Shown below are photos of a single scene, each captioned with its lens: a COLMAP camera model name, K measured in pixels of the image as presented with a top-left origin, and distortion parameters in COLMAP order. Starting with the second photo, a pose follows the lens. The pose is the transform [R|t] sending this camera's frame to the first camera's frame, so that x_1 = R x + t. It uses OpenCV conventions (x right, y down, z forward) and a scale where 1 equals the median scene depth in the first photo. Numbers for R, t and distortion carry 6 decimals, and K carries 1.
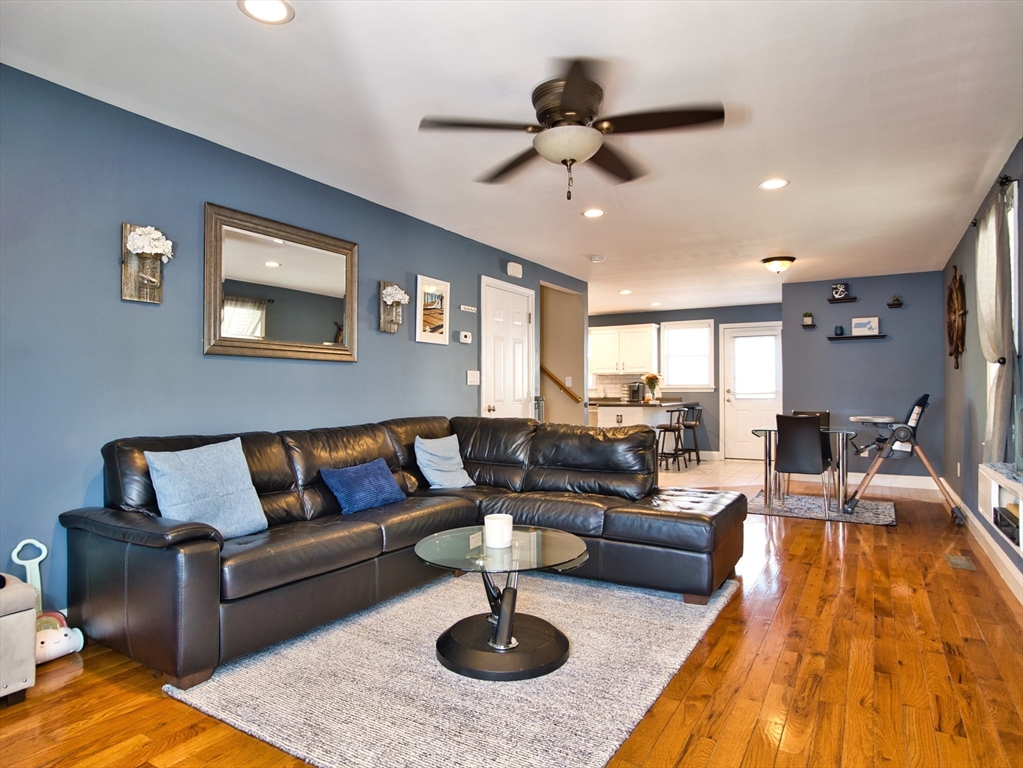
lens RADIAL K [[618.0, 0, 512.1], [0, 618.0, 383.0], [0, 0, 1]] dist [-0.047117, 0.021447]
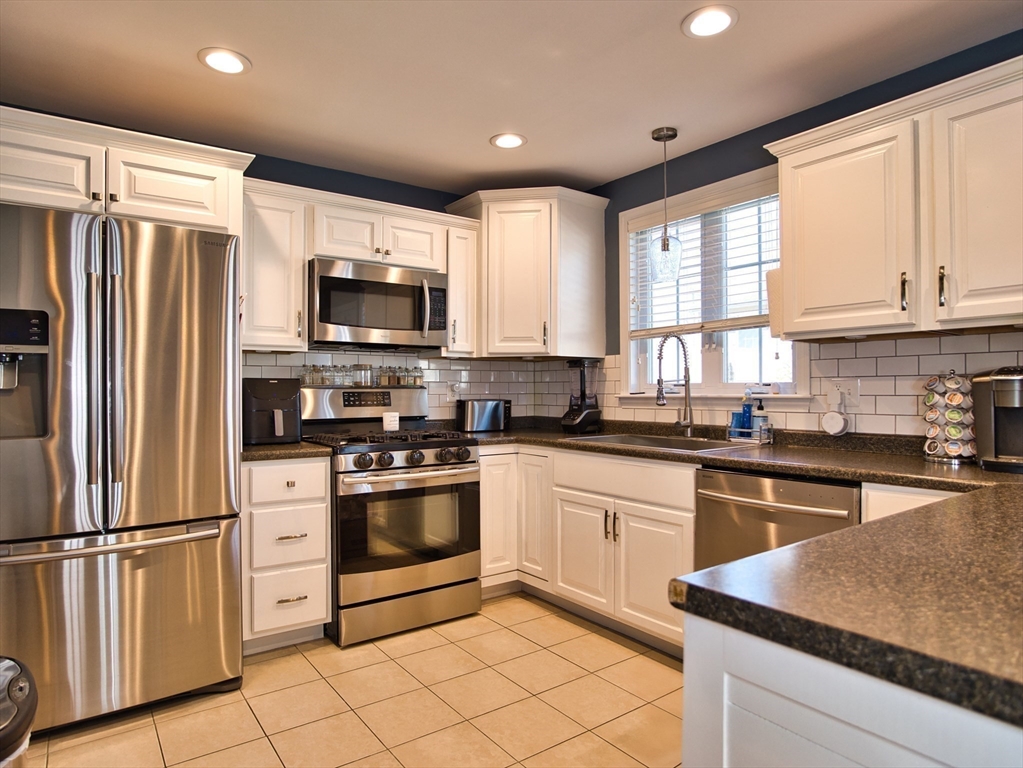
lens RADIAL K [[618.0, 0, 498.8], [0, 618.0, 388.0], [0, 0, 1]] dist [-0.047117, 0.021447]
pose [[0.913939, -0.002524, -0.405845, 0.247940], [0.007924, 0.999901, 0.011626, 0.003831], [0.405775, -0.013841, 0.913868, 1.463769]]
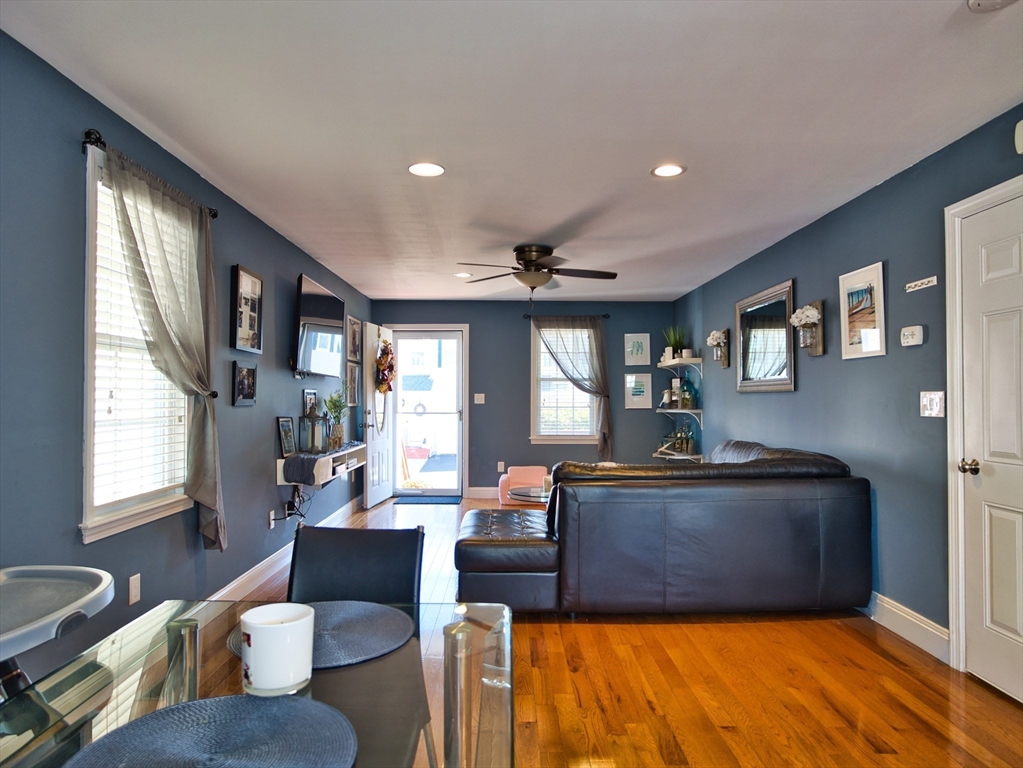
lens RADIAL K [[618.0, 0, 496.4], [0, 618.0, 388.8], [0, 0, 1]] dist [-0.047117, 0.021447]
pose [[-0.873571, -0.003372, -0.486685, 0.559520], [0.009740, 0.999655, -0.024409, -0.012889], [0.486599, -0.026063, -0.873236, 1.316718]]
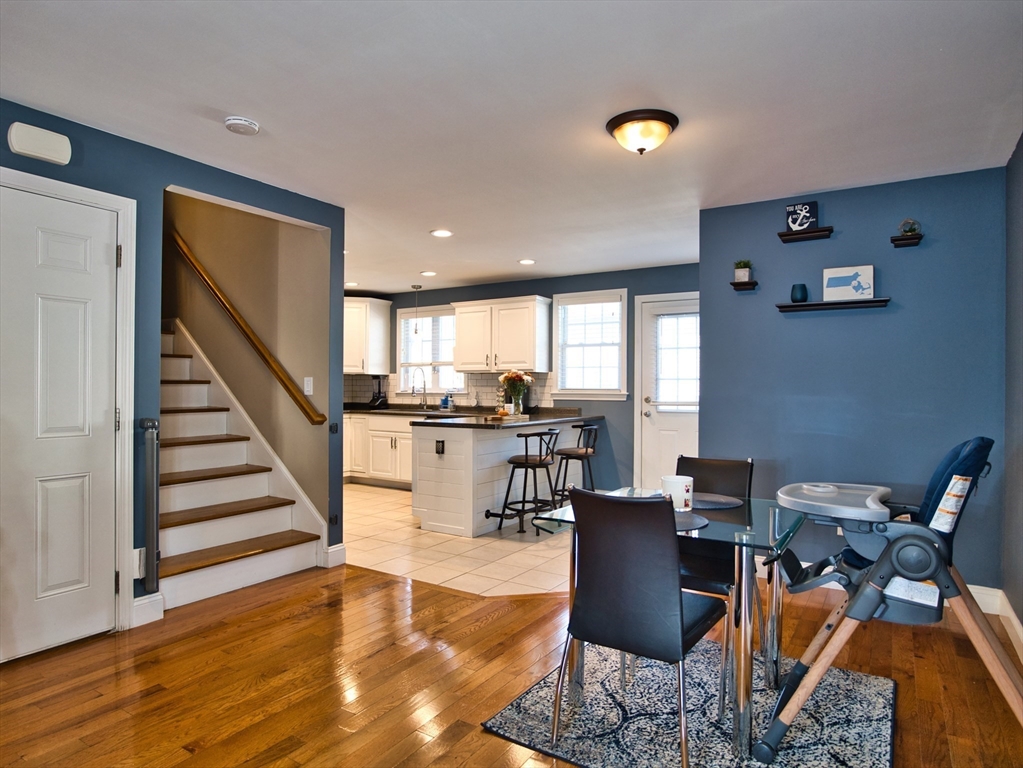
lens RADIAL K [[618.0, 0, 518.0], [0, 618.0, 383.1], [0, 0, 1]] dist [-0.047117, 0.021447]
pose [[0.999810, 0.006360, -0.018437, 0.417191], [-0.006218, 0.999950, 0.007768, -0.014914], [0.018486, -0.007652, 0.999800, 0.643339]]
